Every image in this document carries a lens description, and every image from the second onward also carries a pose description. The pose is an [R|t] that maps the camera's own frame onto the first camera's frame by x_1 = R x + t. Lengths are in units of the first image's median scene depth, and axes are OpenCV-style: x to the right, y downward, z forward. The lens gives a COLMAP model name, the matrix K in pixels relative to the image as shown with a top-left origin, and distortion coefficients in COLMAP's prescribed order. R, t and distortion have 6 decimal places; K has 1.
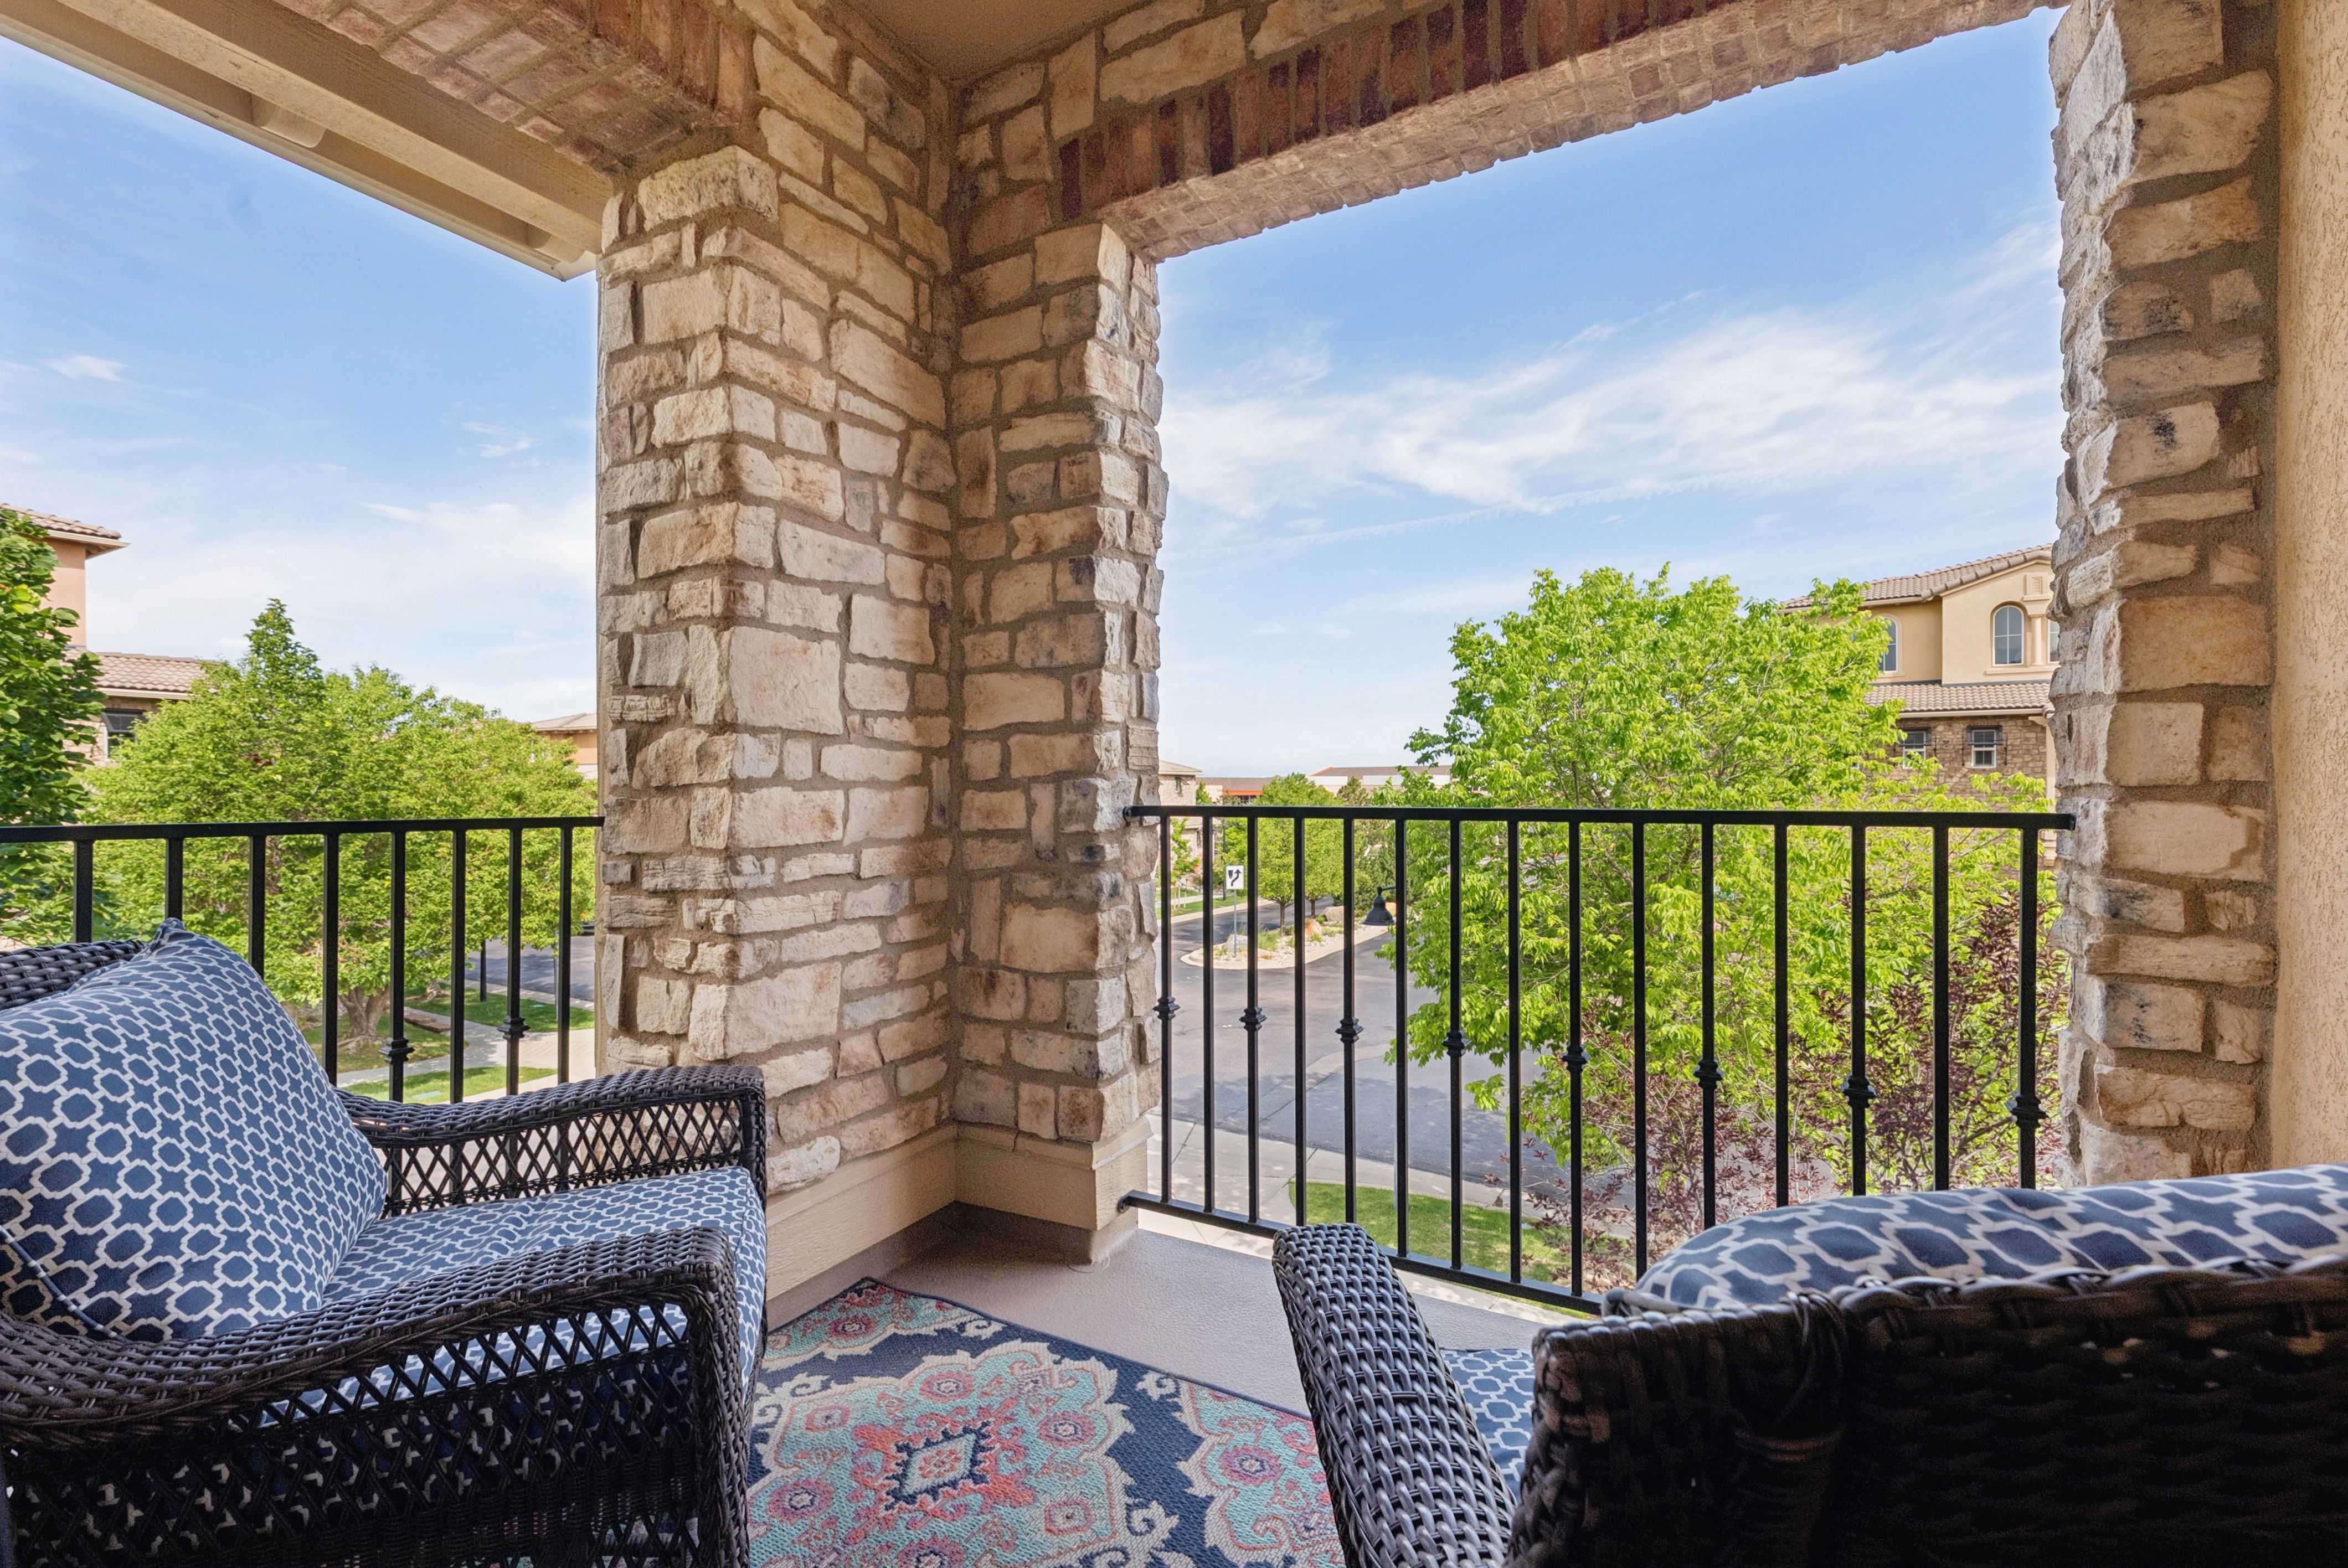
lens RADIAL K [[999.5, 0, 1174.0], [0, 999.5, 784.0], [0, 0, 1]] dist [0.000933, 0.000001]
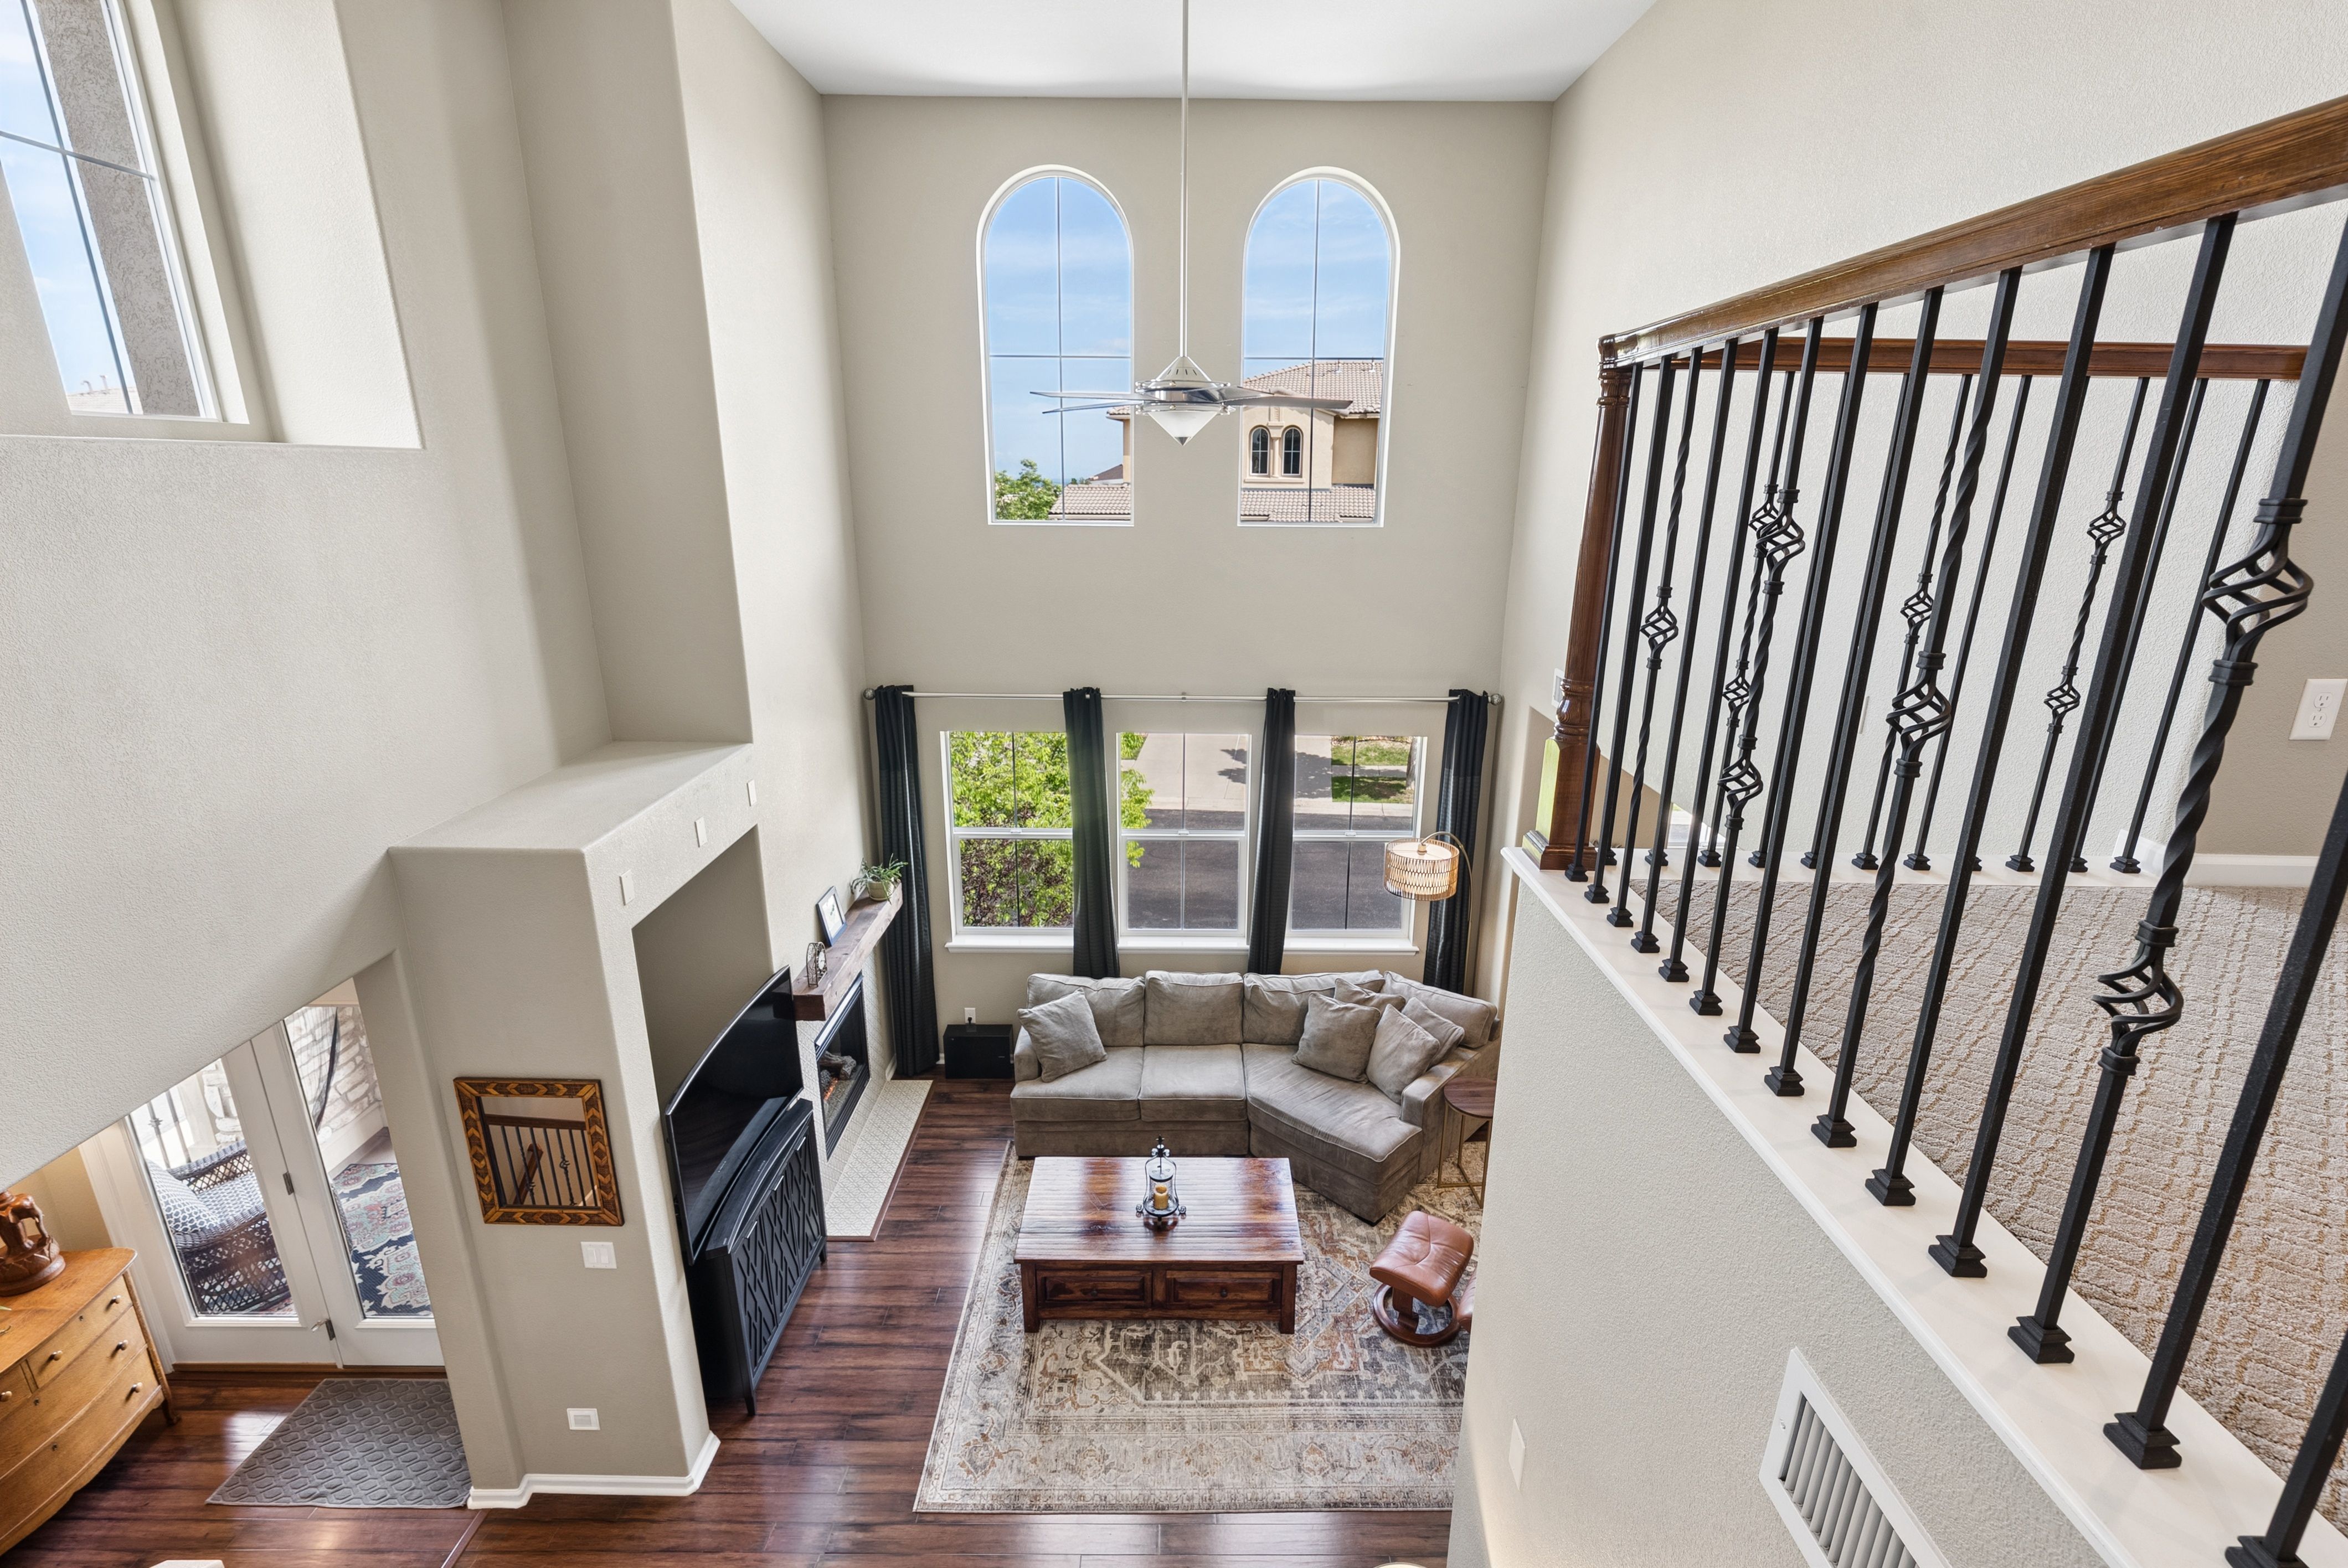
lens RADIAL K [[1029.6, 0, 1174.0], [0, 1029.6, 784.0], [0, 0, 1]] dist [-0.001048, -0.000229]
pose [[0.874697, -0.132122, 0.466314, 0.486596], [-0.008196, 0.957957, 0.286794, -1.320783], [-0.484600, -0.254679, 0.836840, -2.172087]]
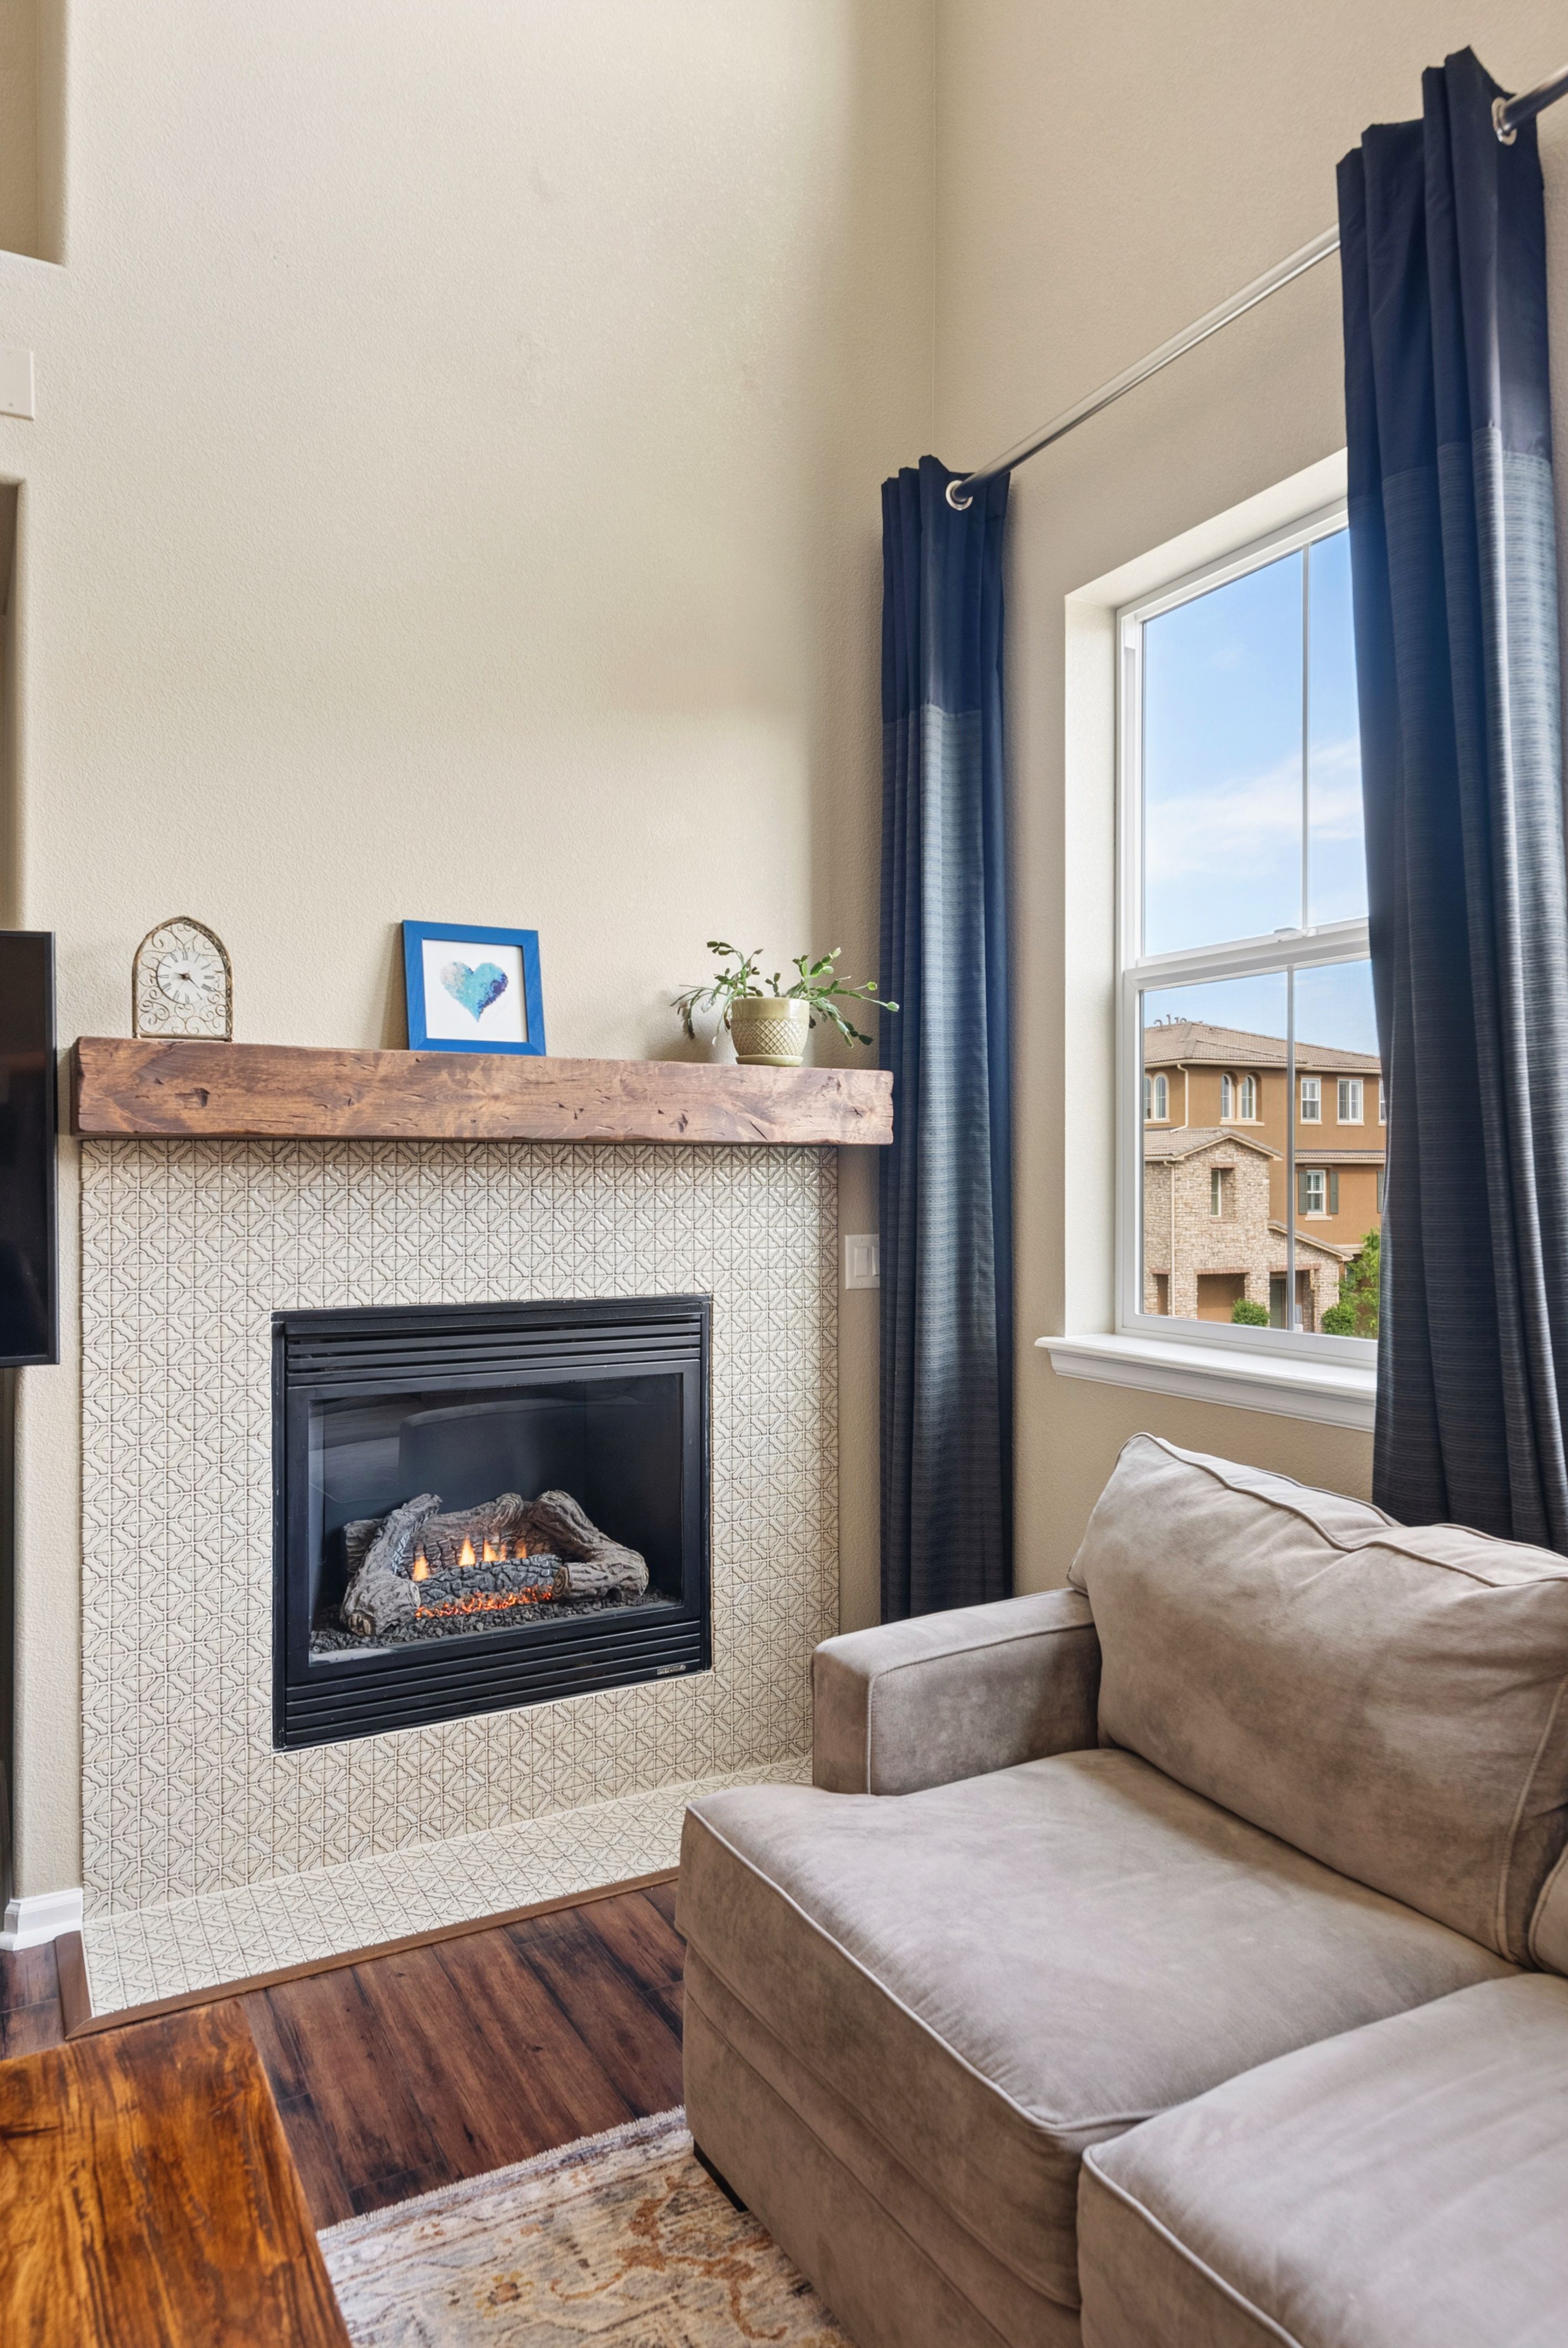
lens RADIAL K [[1447.7, 0, 778.2], [0, 1447.7, 1165.2], [0, 0, 1]] dist [0.000581, -0.001232]
pose [[0.846680, -0.007800, -0.532045, 1.769795], [0.003550, 0.999953, -0.009010, -0.093925], [0.532090, 0.005740, 0.846668, -0.567353]]
